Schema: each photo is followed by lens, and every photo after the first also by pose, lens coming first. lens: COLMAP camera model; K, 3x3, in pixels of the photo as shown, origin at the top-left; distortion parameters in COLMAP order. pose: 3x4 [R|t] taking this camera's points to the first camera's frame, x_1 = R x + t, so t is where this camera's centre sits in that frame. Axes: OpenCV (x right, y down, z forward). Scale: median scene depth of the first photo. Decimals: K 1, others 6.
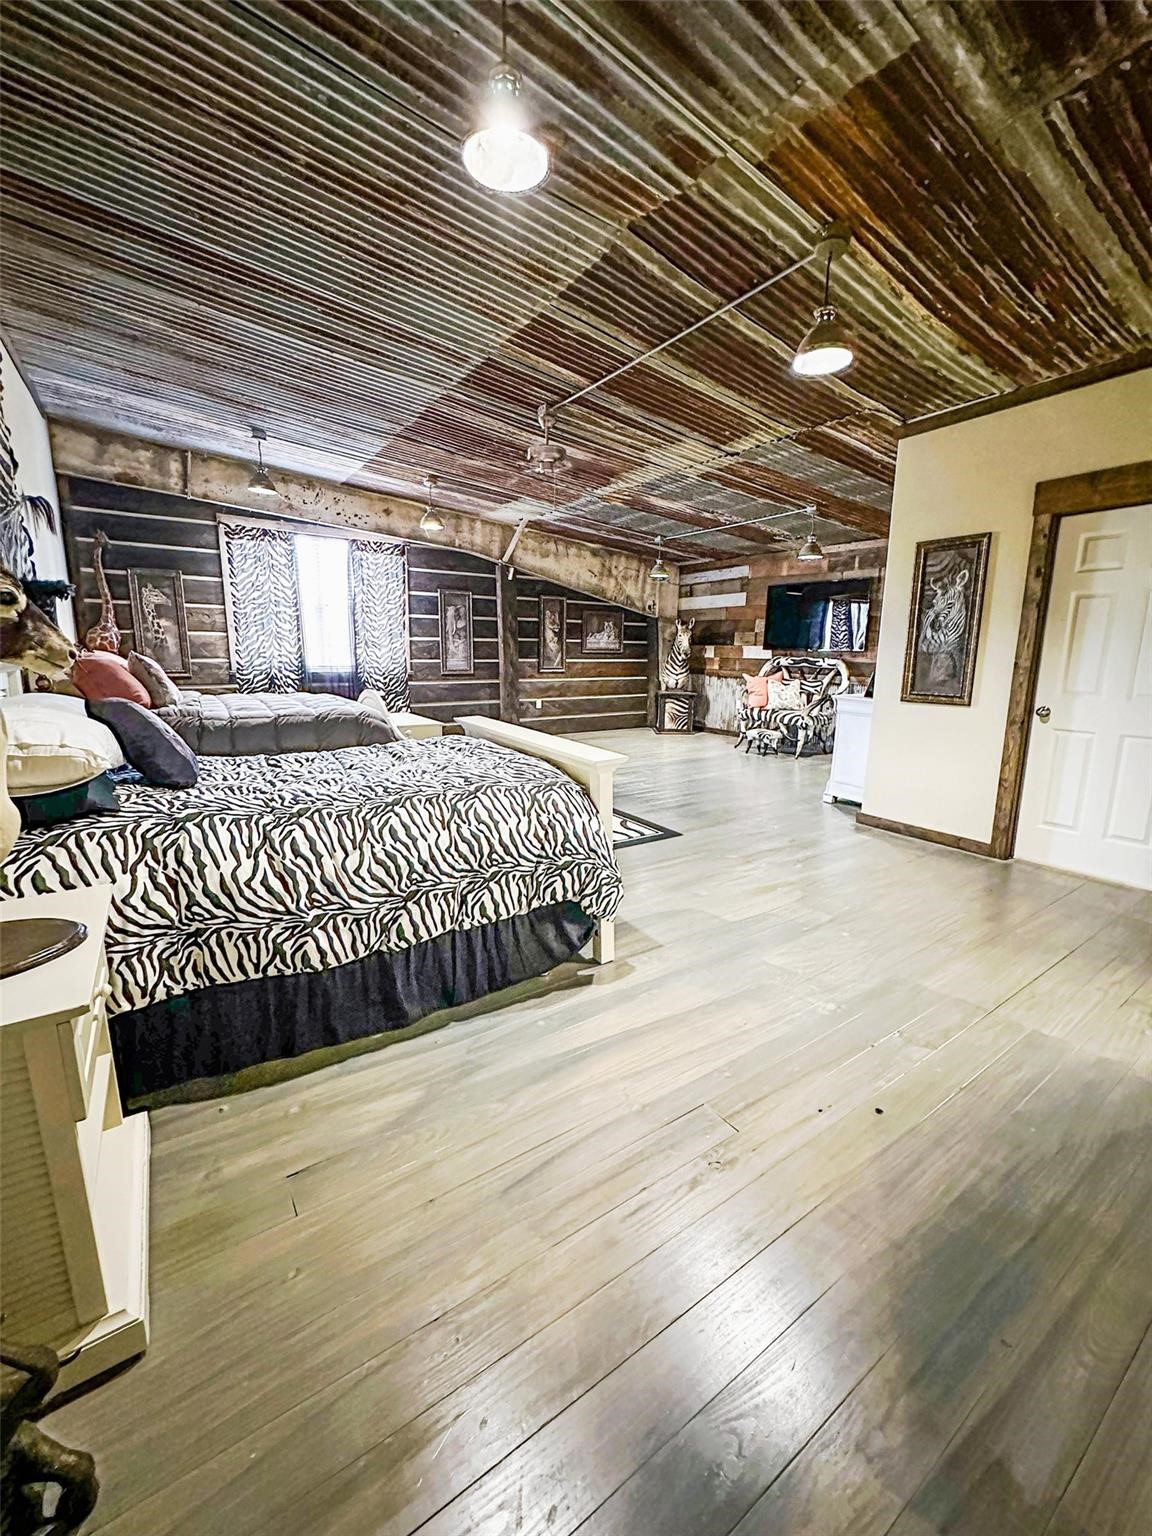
lens RADIAL K [[606.5, 0, 583.7], [0, 606.5, 767.4], [0, 0, 1]] dist [0.000218, 0.000001]
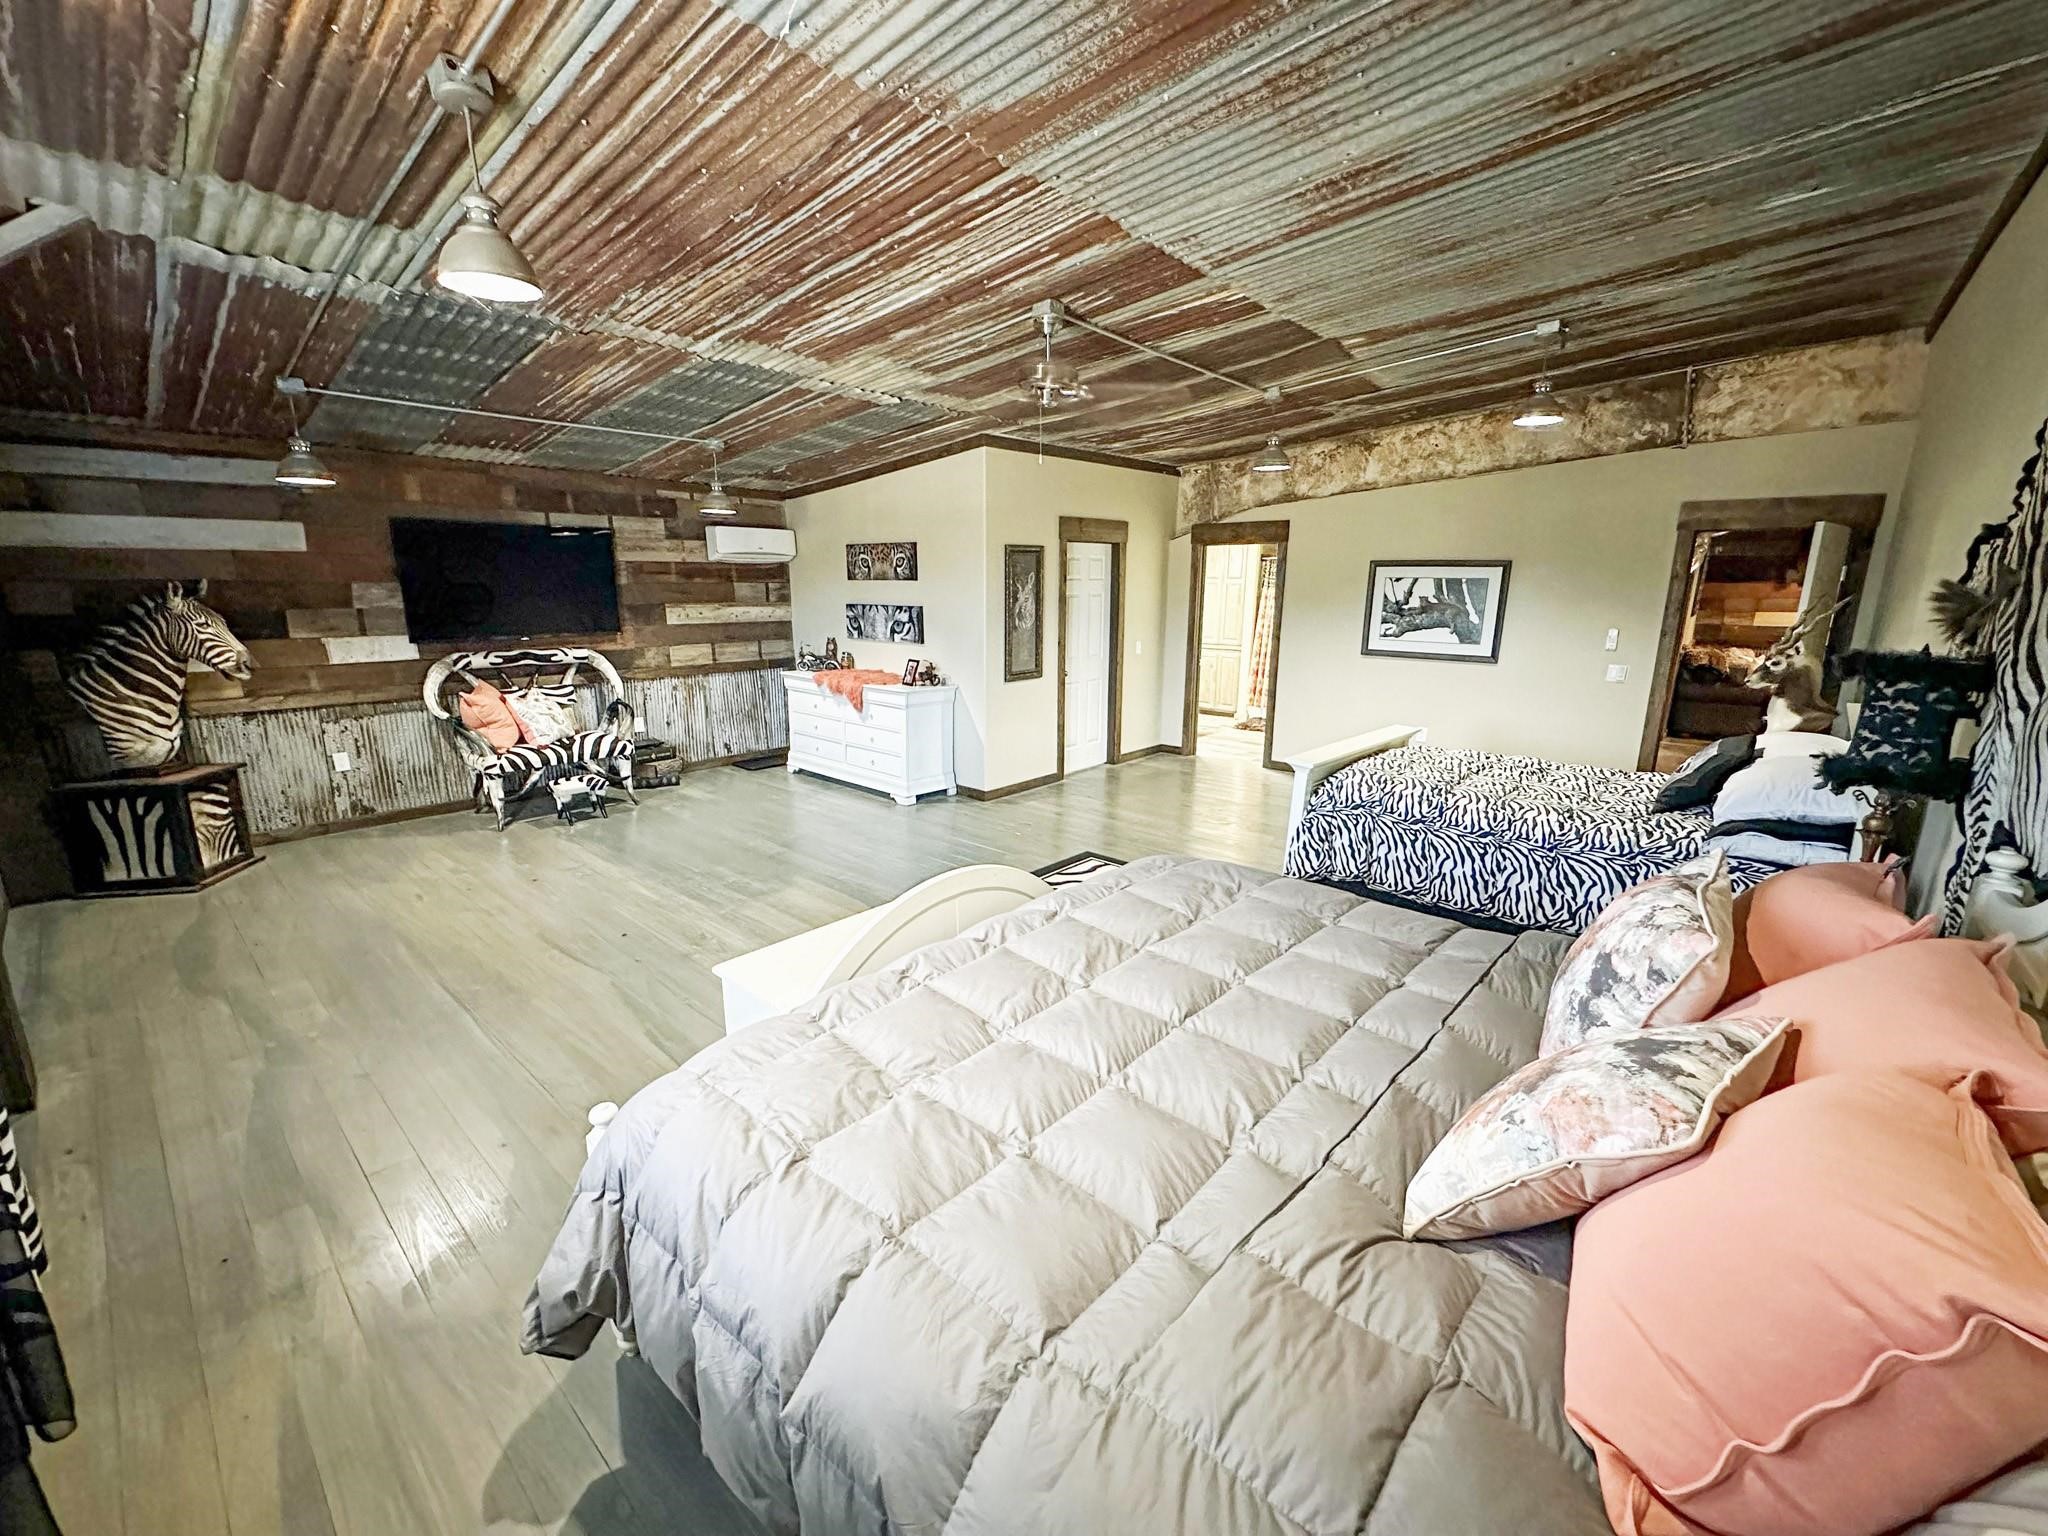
lens RADIAL K [[808.7, 0, 1030.0], [0, 808.7, 766.0], [0, 0, 1]] dist [0.000218, 0.000001]
pose [[-0.225558, -0.233051, 0.945944, -0.891023], [0.181827, 0.943835, 0.275888, -0.344030], [-0.957112, 0.234227, -0.170515, 1.163618]]
